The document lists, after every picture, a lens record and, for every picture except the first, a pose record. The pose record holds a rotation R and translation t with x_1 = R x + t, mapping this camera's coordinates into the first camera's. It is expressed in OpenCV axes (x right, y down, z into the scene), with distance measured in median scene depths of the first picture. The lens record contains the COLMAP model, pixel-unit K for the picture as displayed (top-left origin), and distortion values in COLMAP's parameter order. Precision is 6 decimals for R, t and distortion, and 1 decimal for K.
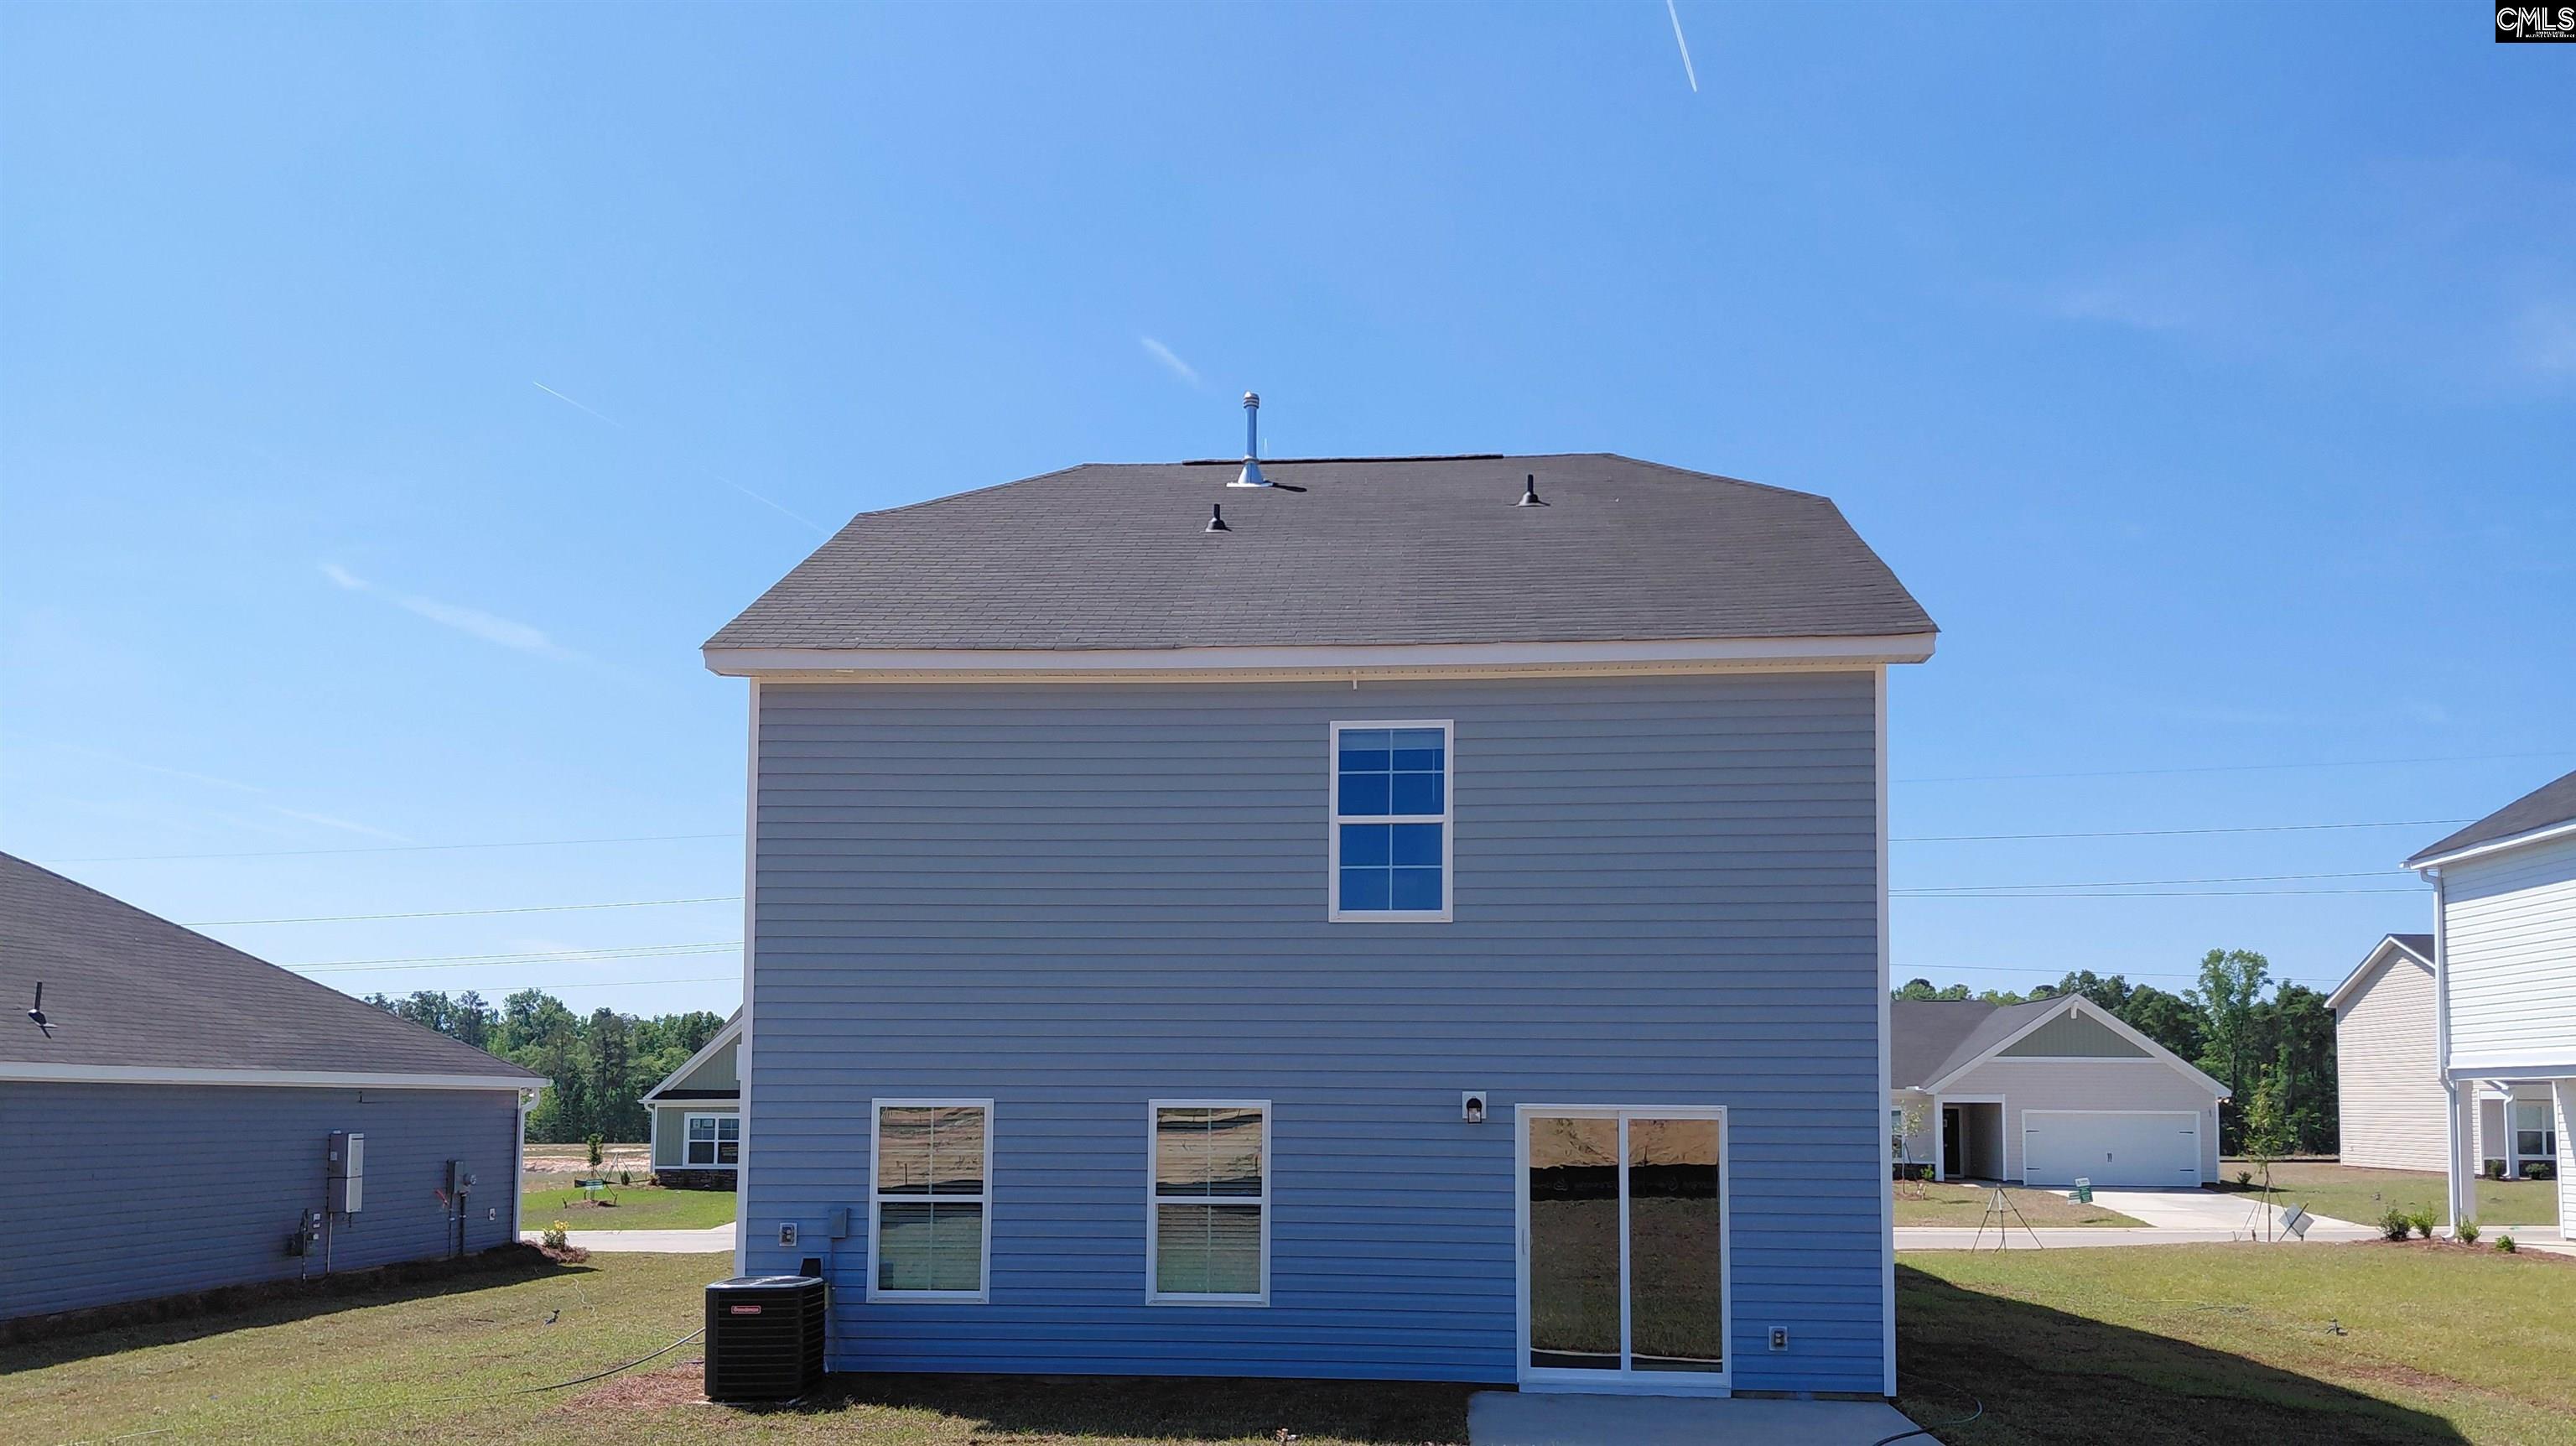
lens RADIAL K [[1901.7, 0, 1286.6], [0, 1901.7, 966.5], [0, 0, 1]] dist [0.139127, -0.170038]
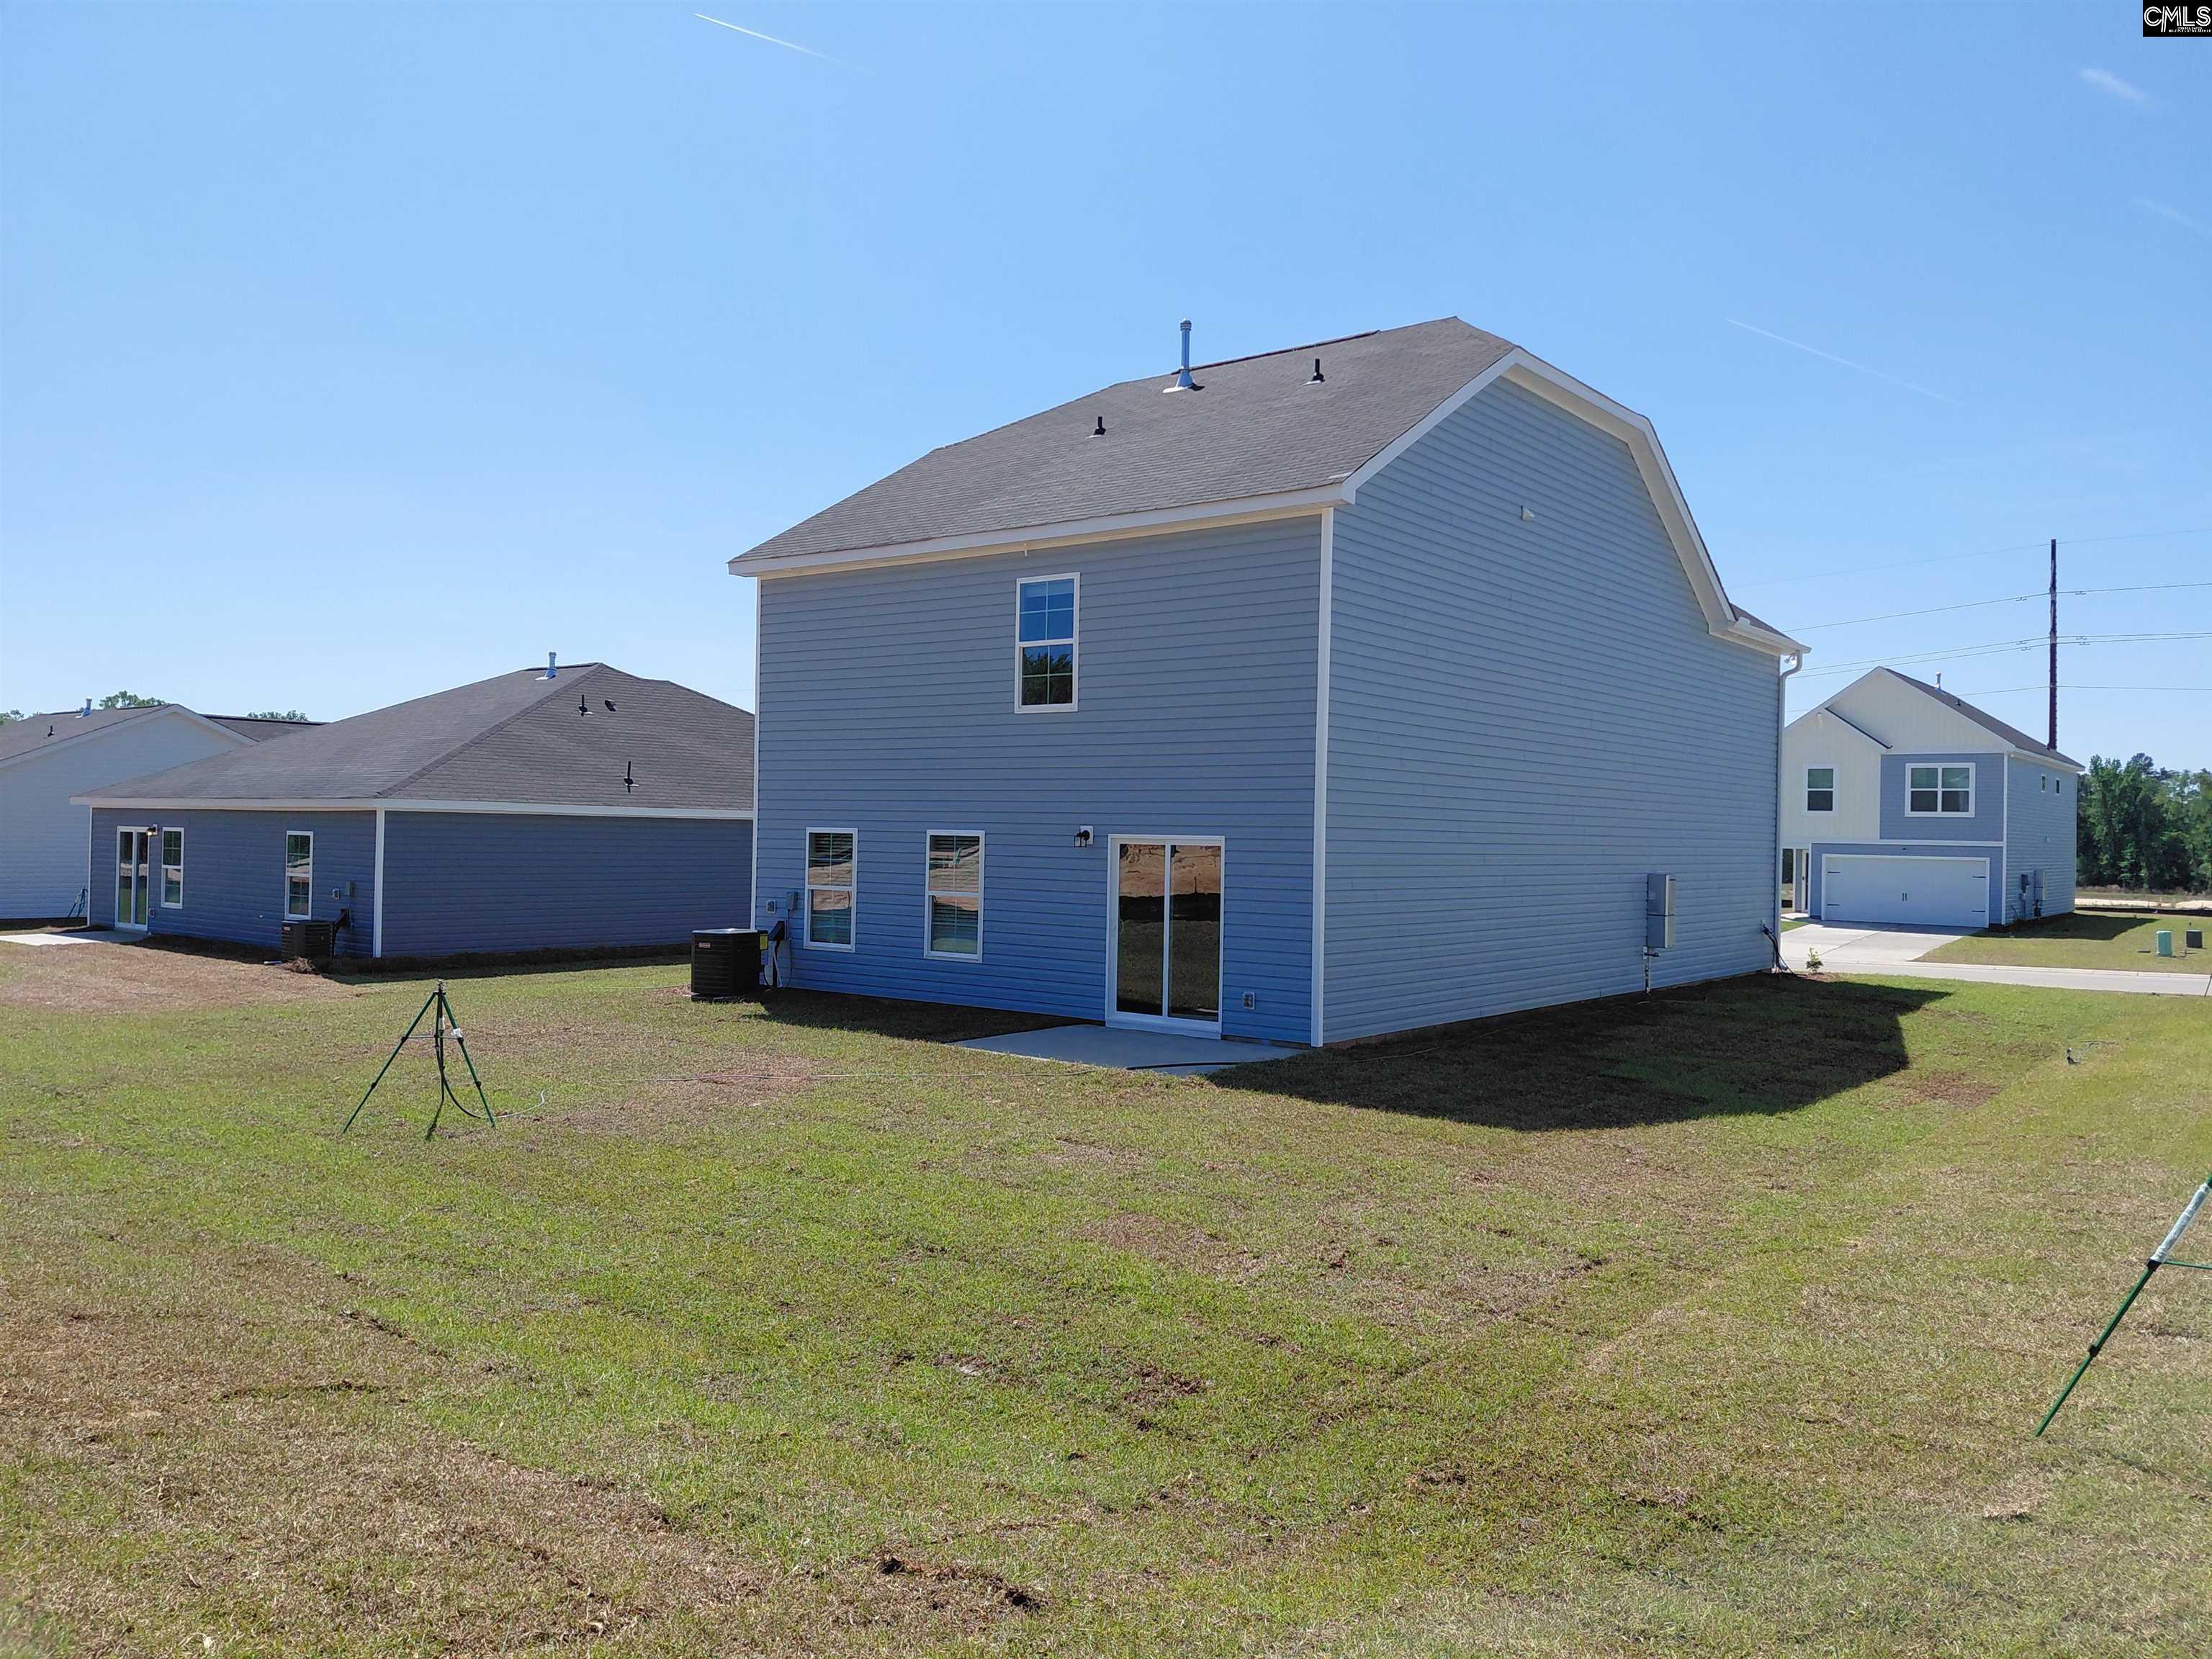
lens RADIAL K [[1639.8, 0, 1106.0], [0, 1639.8, 829.5], [0, 0, 1]] dist [0.152551, -0.320762]
pose [[0.835702, 0.007714, -0.549129, 0.799668], [0.025634, 0.998264, 0.053036, 0.001369], [0.548585, -0.058399, 0.834053, -0.053774]]
